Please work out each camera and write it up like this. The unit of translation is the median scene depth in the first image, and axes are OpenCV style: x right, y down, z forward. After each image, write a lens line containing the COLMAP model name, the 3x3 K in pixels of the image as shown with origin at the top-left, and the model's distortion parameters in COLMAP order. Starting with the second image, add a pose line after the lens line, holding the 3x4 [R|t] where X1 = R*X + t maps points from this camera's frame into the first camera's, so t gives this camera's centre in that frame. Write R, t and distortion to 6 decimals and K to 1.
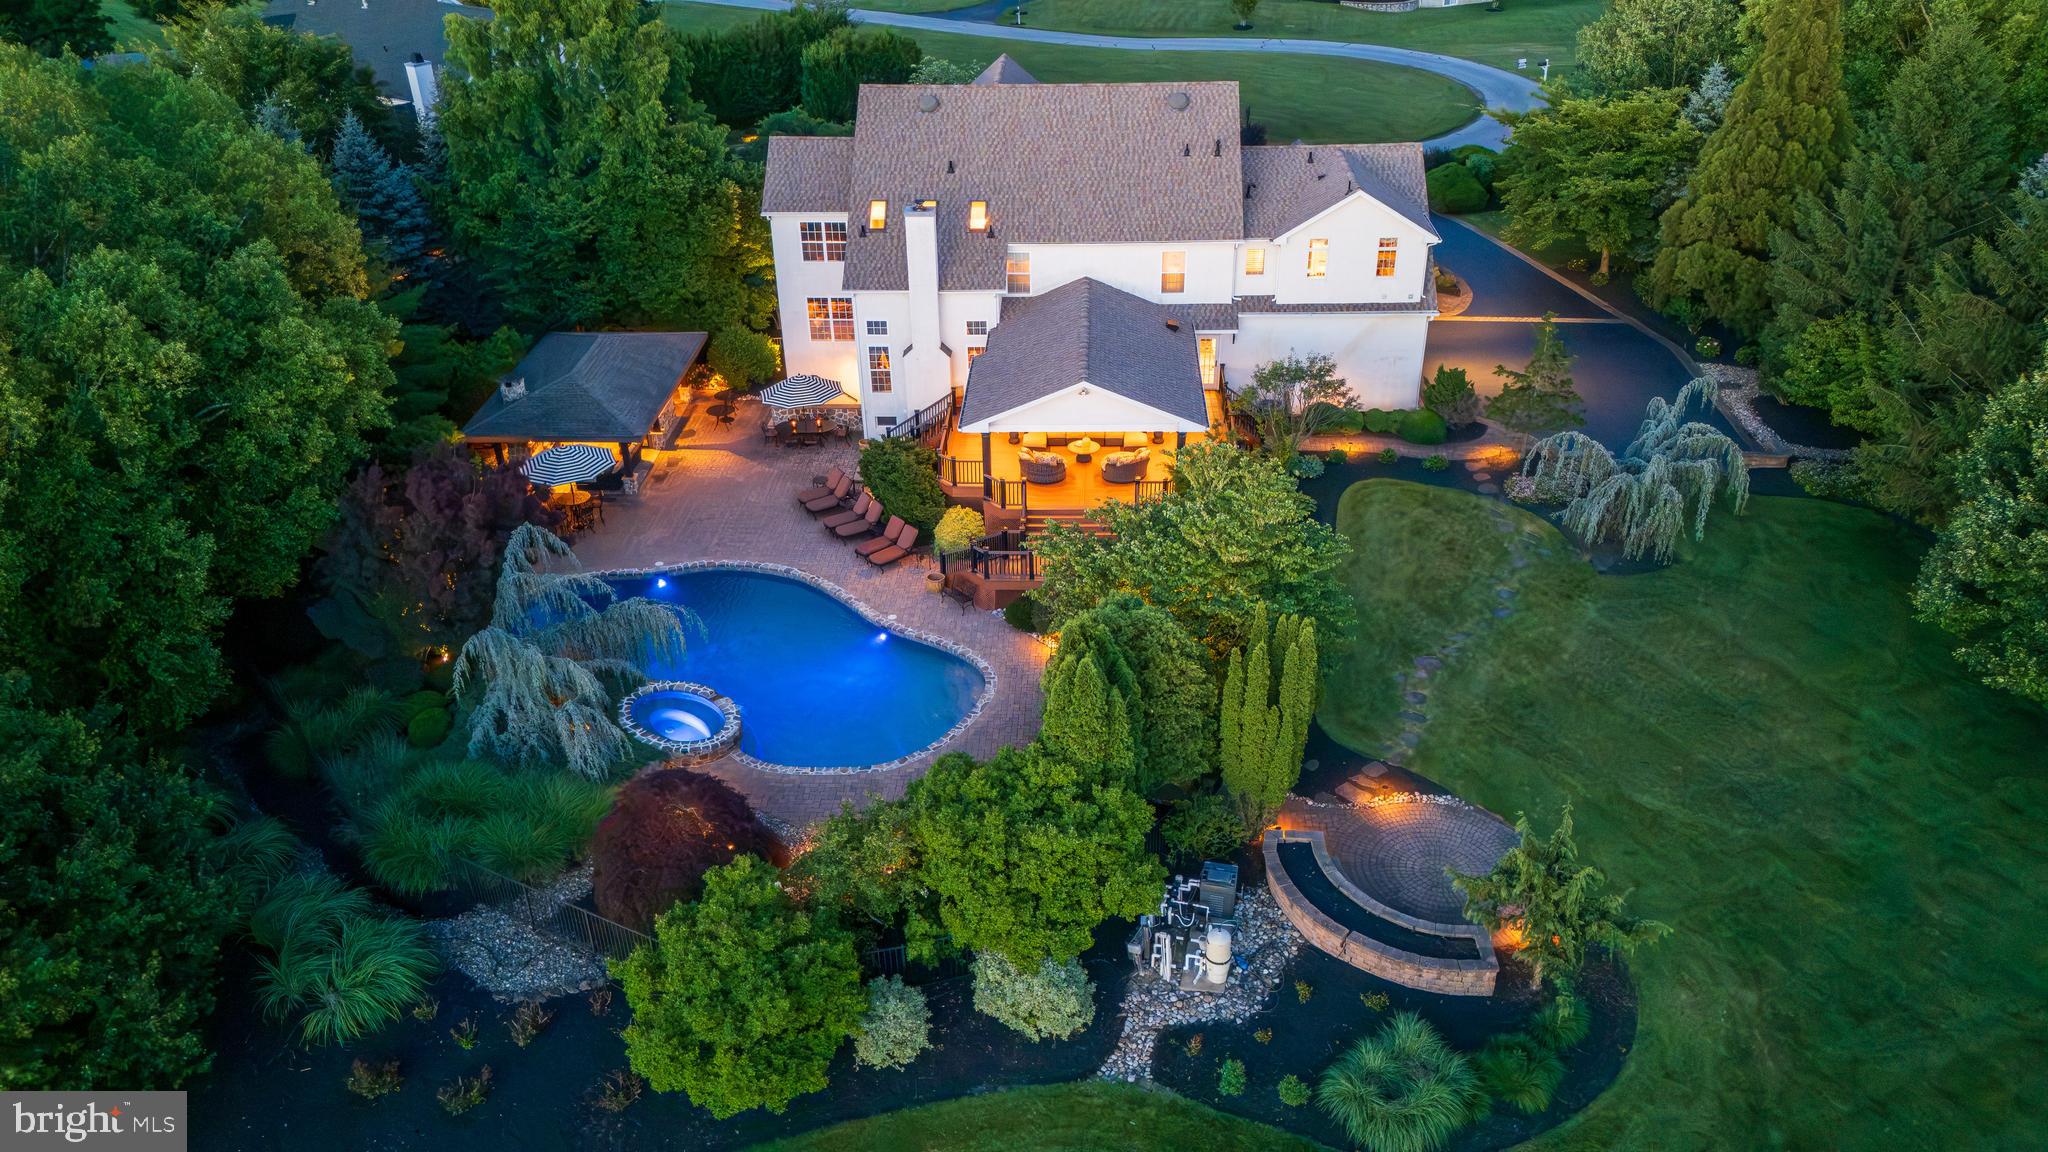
lens RADIAL K [[1455.7, 0, 1024.0], [0, 1455.7, 576.0], [0, 0, 1]] dist [0.073147, -0.057669]
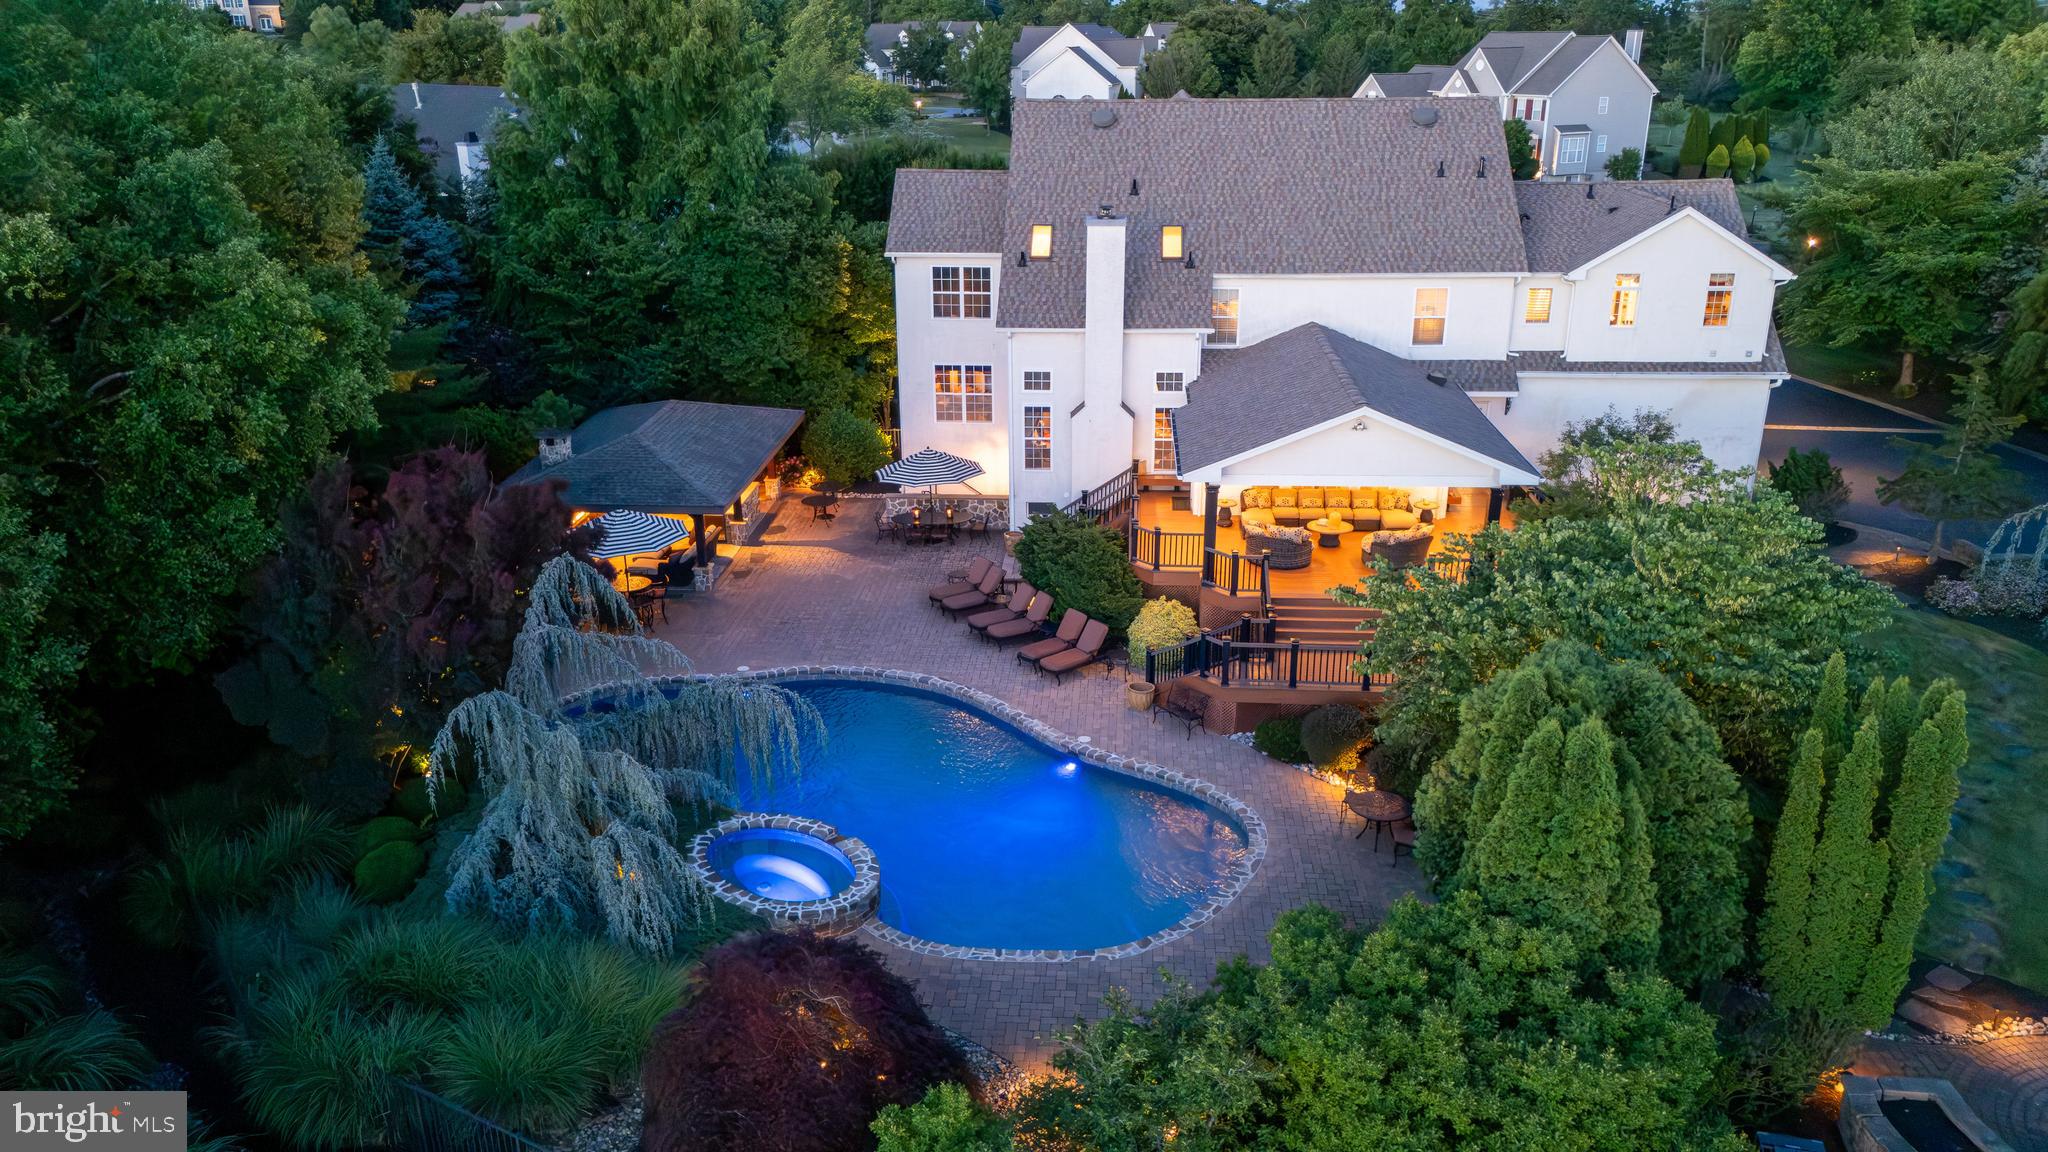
lens RADIAL K [[1471.3, 0, 1034.6], [0, 1471.3, 584.7], [0, 0, 1]] dist [0.106152, -0.109425]
pose [[0.999668, 0.020539, -0.015531, -0.089175], [-0.022724, 0.987355, -0.156887, 0.056151], [0.012112, 0.157188, 0.987494, 0.260539]]
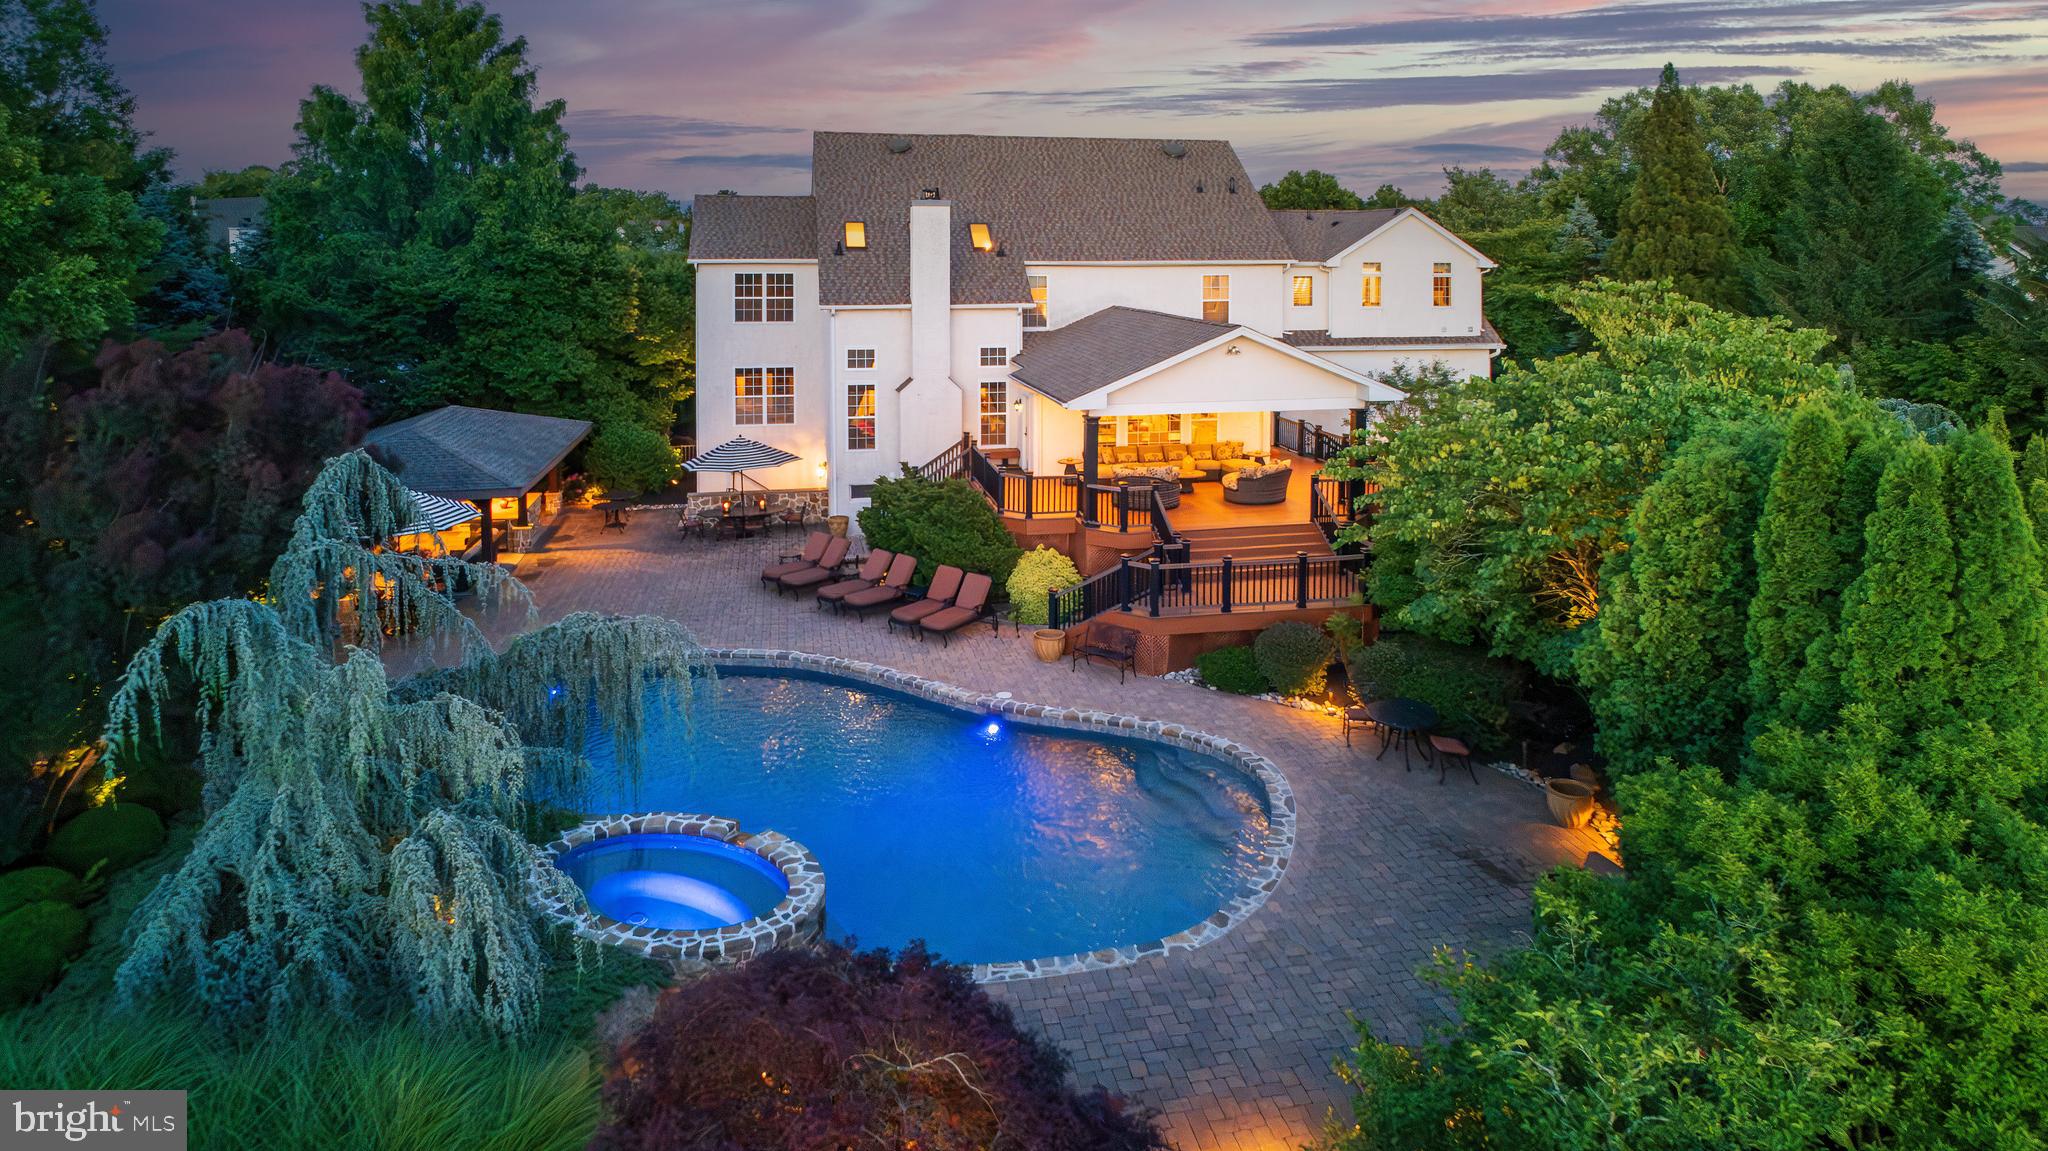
lens RADIAL K [[1143.8, 0, 1027.9], [0, 1143.8, 311.9], [0, 0, 1]] dist [-0.040139, 0.001068]
pose [[0.967629, 0.019463, 0.251626, -0.168471], [0.096957, 0.891845, -0.441829, 0.079090], [-0.233011, 0.451923, 0.861087, 0.464732]]
